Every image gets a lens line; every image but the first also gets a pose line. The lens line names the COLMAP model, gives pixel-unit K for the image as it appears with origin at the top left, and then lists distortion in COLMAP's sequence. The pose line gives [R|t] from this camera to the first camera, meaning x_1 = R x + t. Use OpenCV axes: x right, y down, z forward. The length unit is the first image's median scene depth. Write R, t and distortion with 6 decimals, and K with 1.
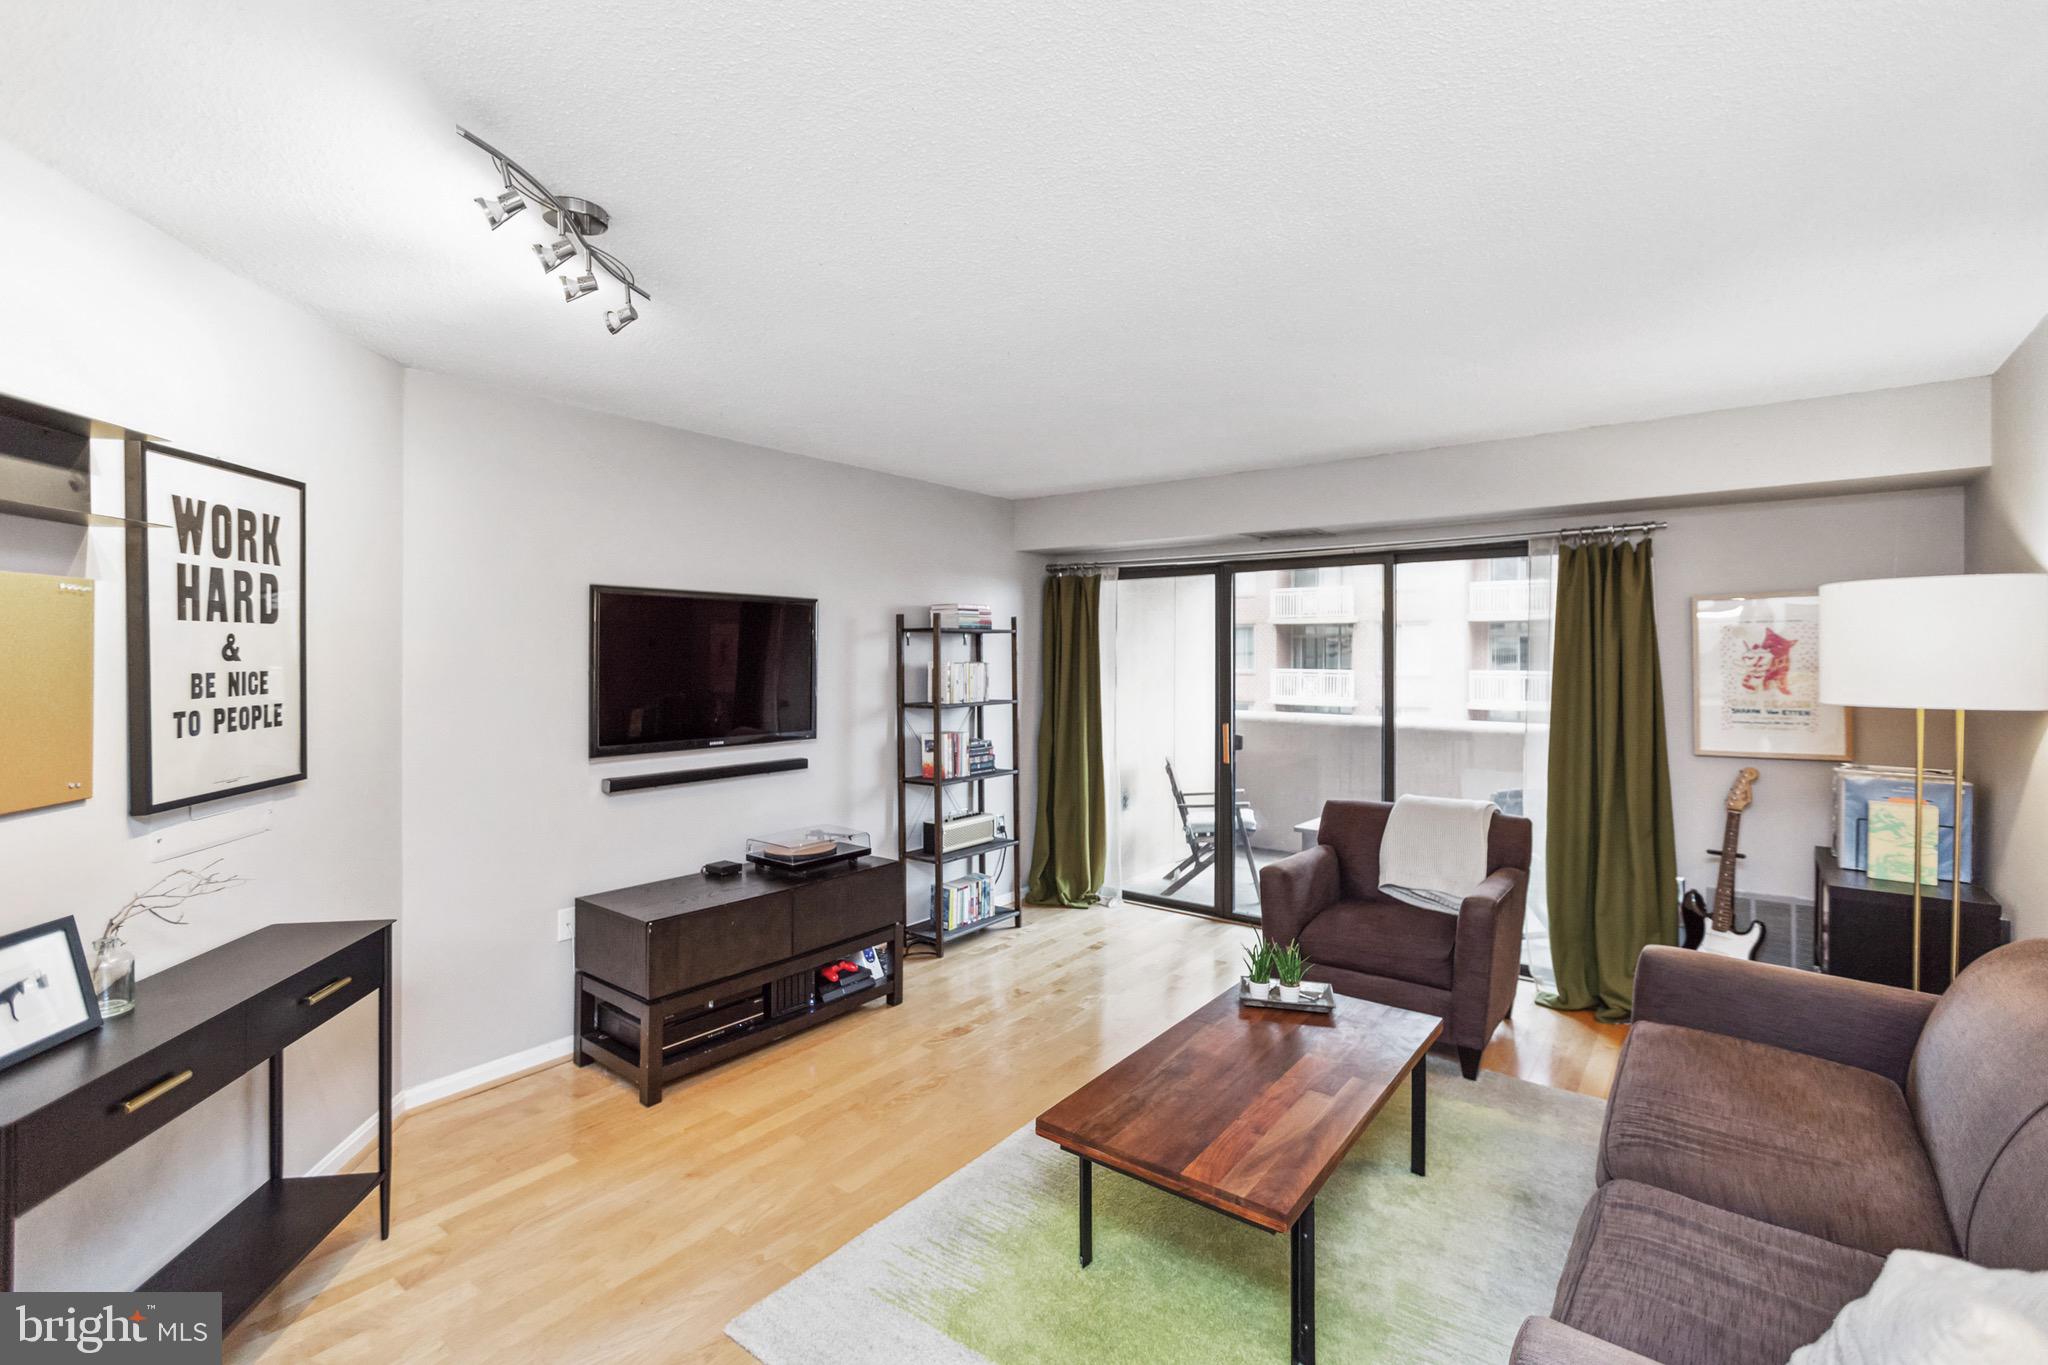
lens RADIAL K [[924.3, 0, 1028.0], [0, 924.3, 661.3], [0, 0, 1]] dist [-0.000522, 0.000277]
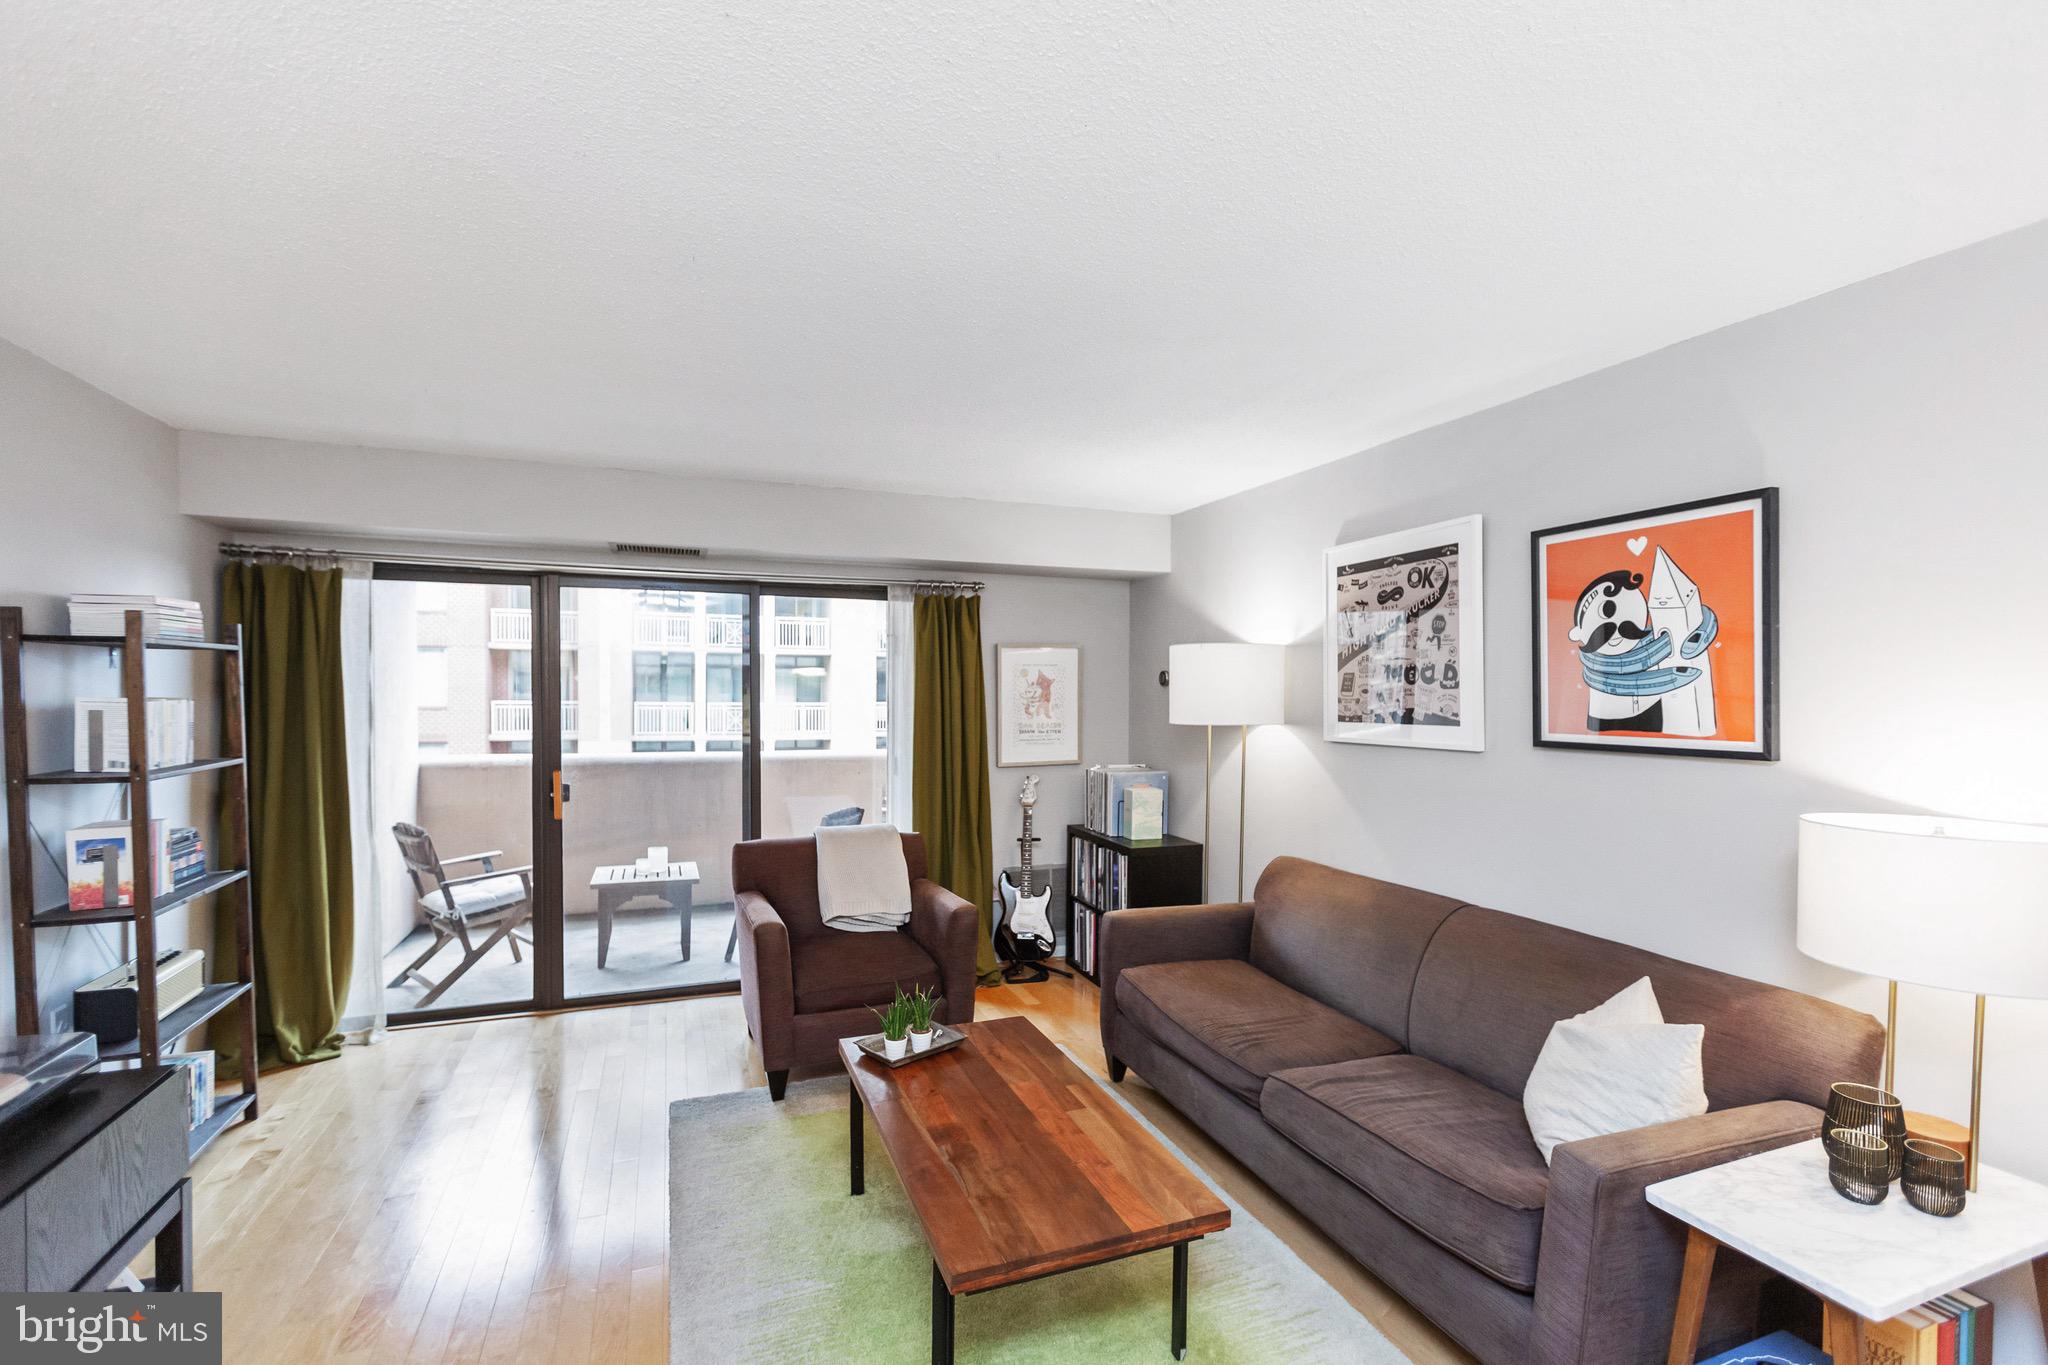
lens RADIAL K [[919.6, 0, 1020.5], [0, 919.6, 713.5], [0, 0, 1]] dist [-0.001031, 0.000173]
pose [[0.522205, -0.021493, 0.852549, -0.574565], [0.000120, 0.999684, 0.025129, -0.008056], [-0.852820, -0.013020, 0.522042, 0.500316]]
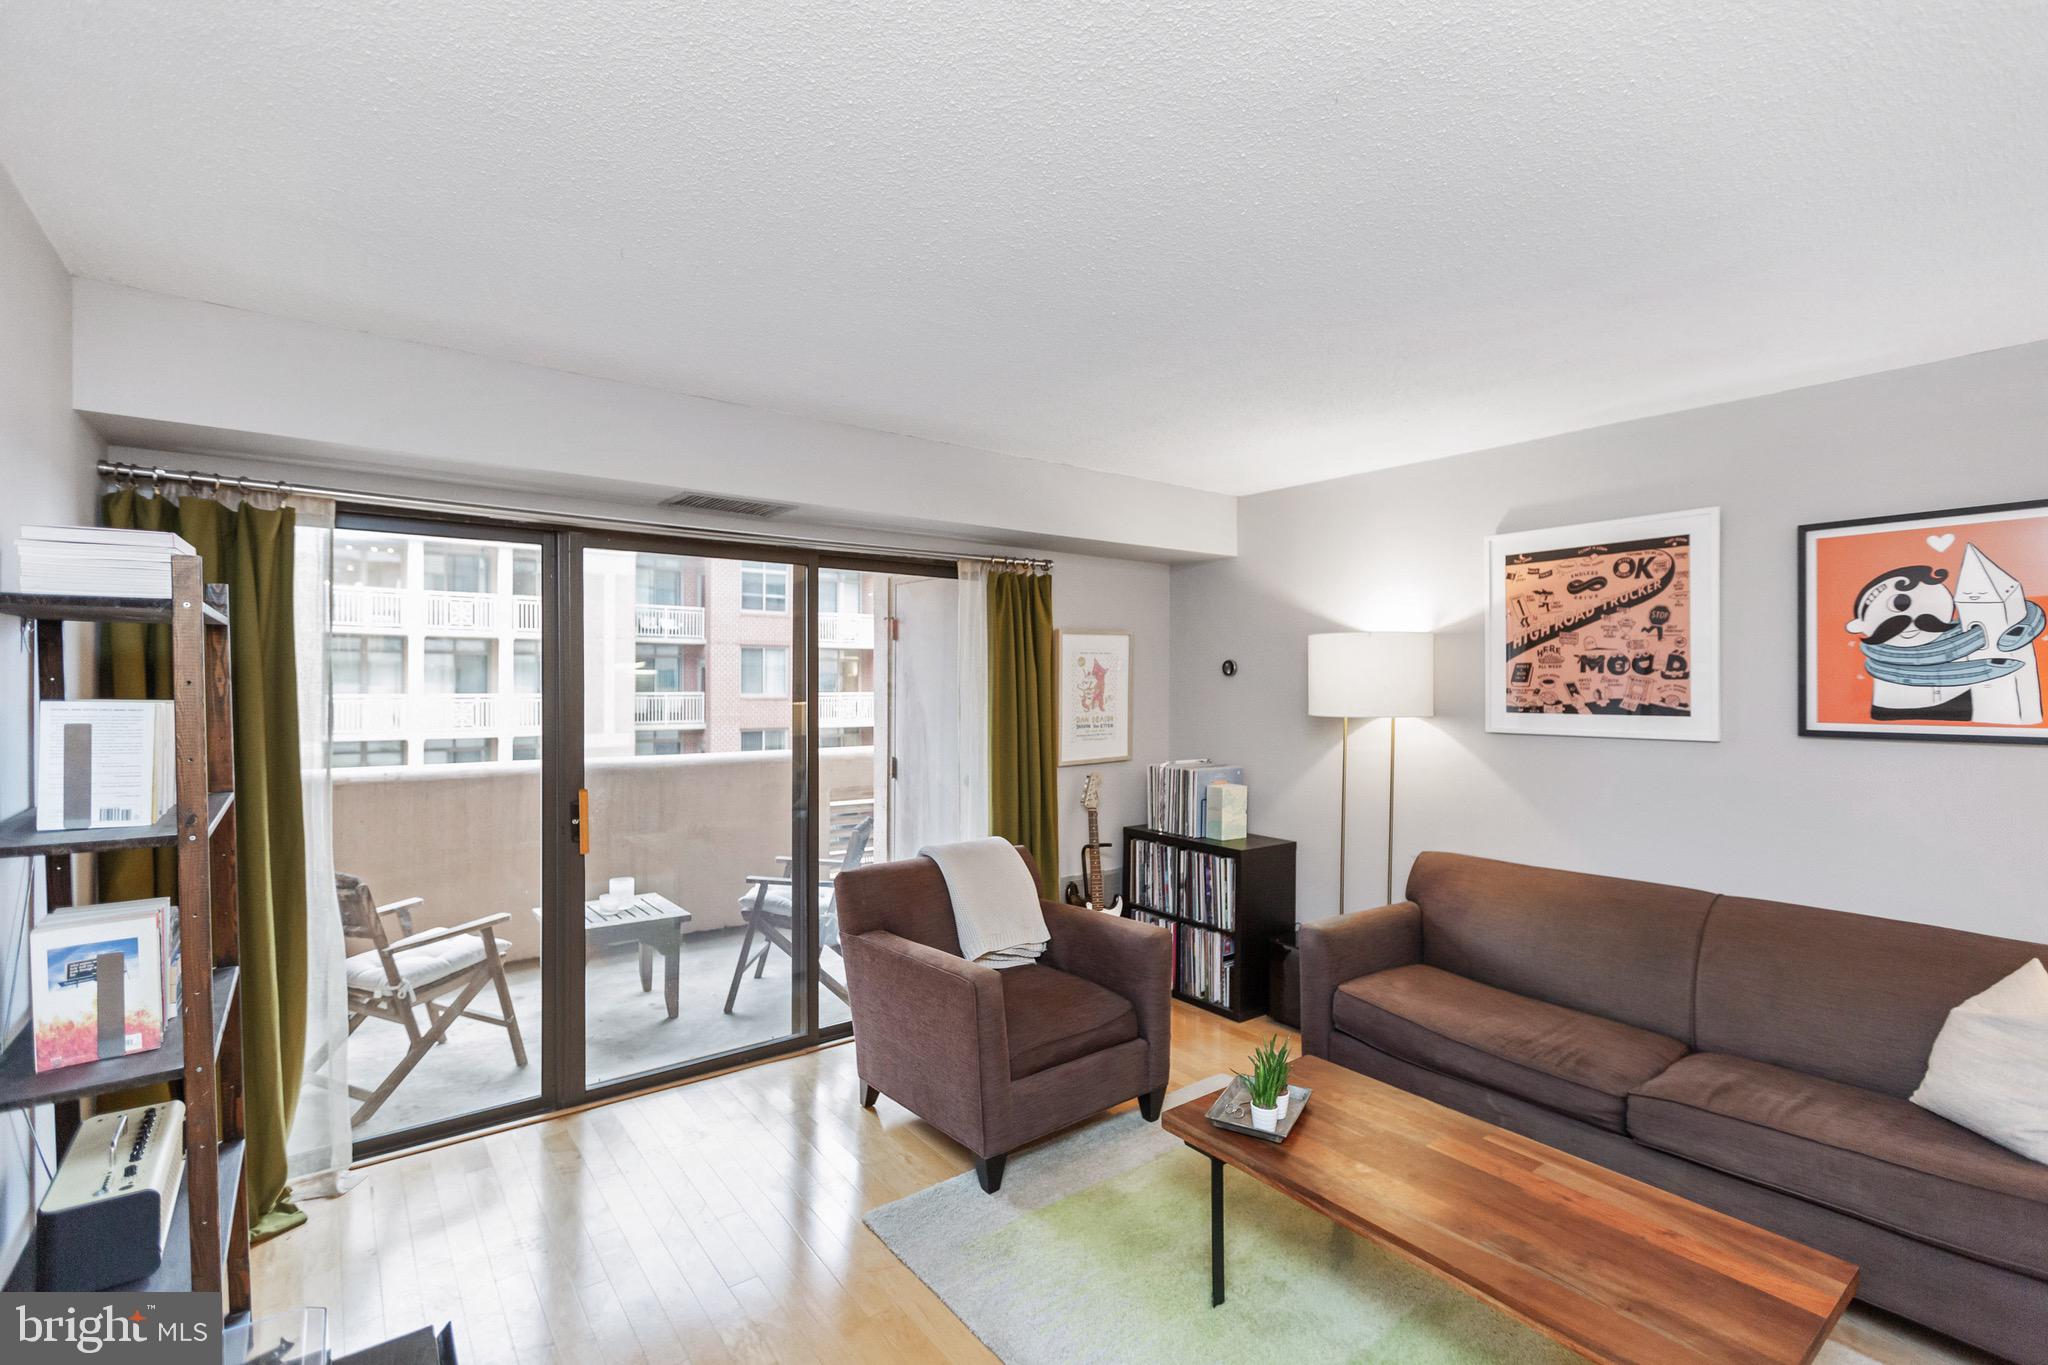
lens RADIAL K [[922.9, 0, 1019.5], [0, 922.9, 693.7], [0, 0, 1]] dist [0.001612, -0.003711]
pose [[0.266233, -0.016709, 0.963764, -0.660590], [0.002893, 0.999859, 0.016536, -0.014207], [-0.963904, -0.001614, 0.266244, 1.213079]]
